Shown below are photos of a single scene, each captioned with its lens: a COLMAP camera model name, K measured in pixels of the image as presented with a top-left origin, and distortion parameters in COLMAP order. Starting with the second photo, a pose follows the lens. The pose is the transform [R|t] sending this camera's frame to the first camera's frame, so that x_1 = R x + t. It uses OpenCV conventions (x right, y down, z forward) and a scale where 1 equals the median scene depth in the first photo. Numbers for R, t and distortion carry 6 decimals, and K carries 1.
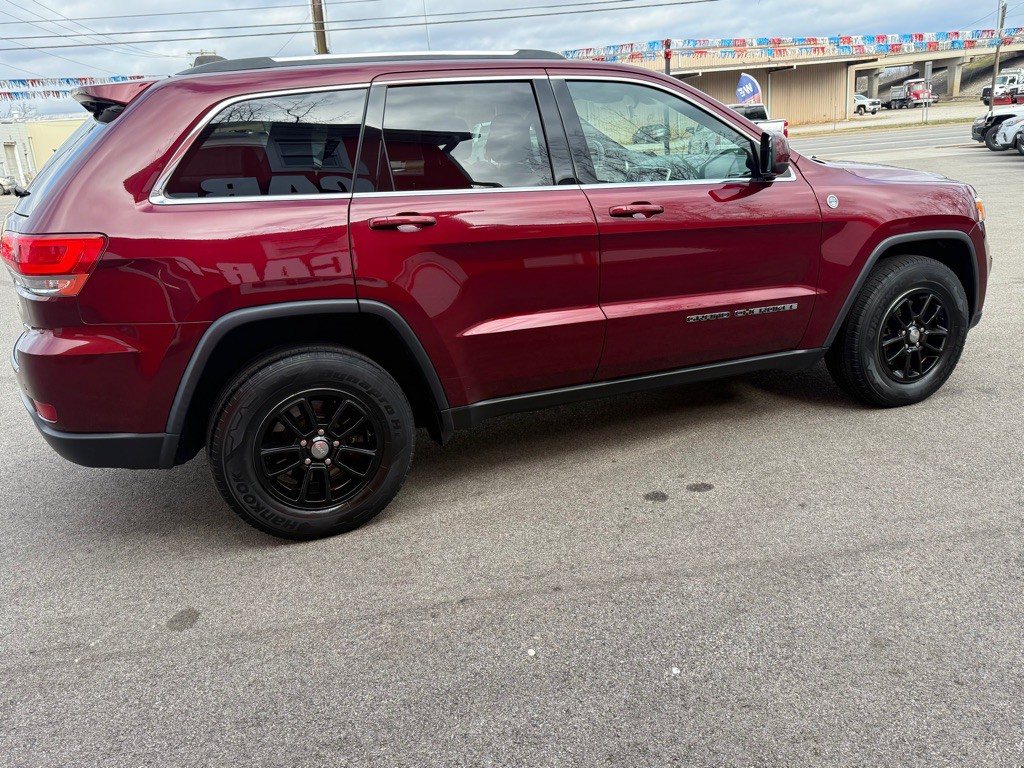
lens RADIAL K [[995.3, 0, 512.0], [0, 995.3, 384.0], [0, 0, 1]] dist [0.201959, -0.411265]
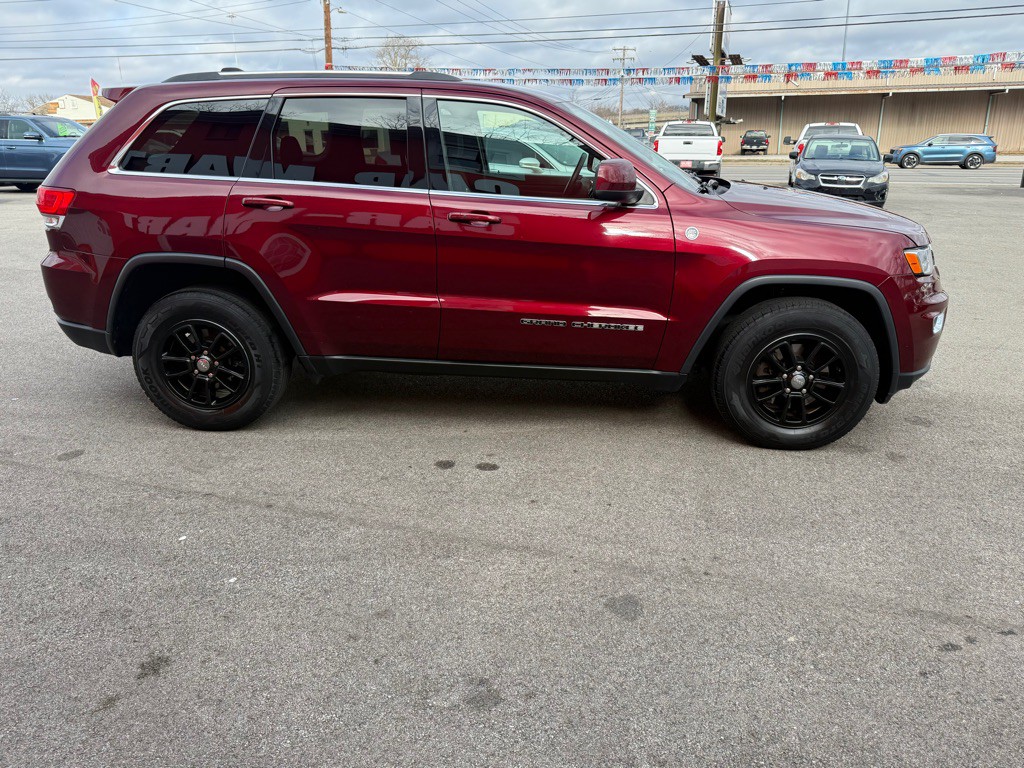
lens RADIAL K [[880.3, 0, 512.0], [0, 880.3, 384.0], [0, 0, 1]] dist [0.205824, -0.415163]
pose [[0.845664, 0.204123, -0.493139, 0.756161], [-0.180886, 0.978905, 0.095000, -0.099166], [0.502128, 0.008864, 0.864748, 0.160713]]
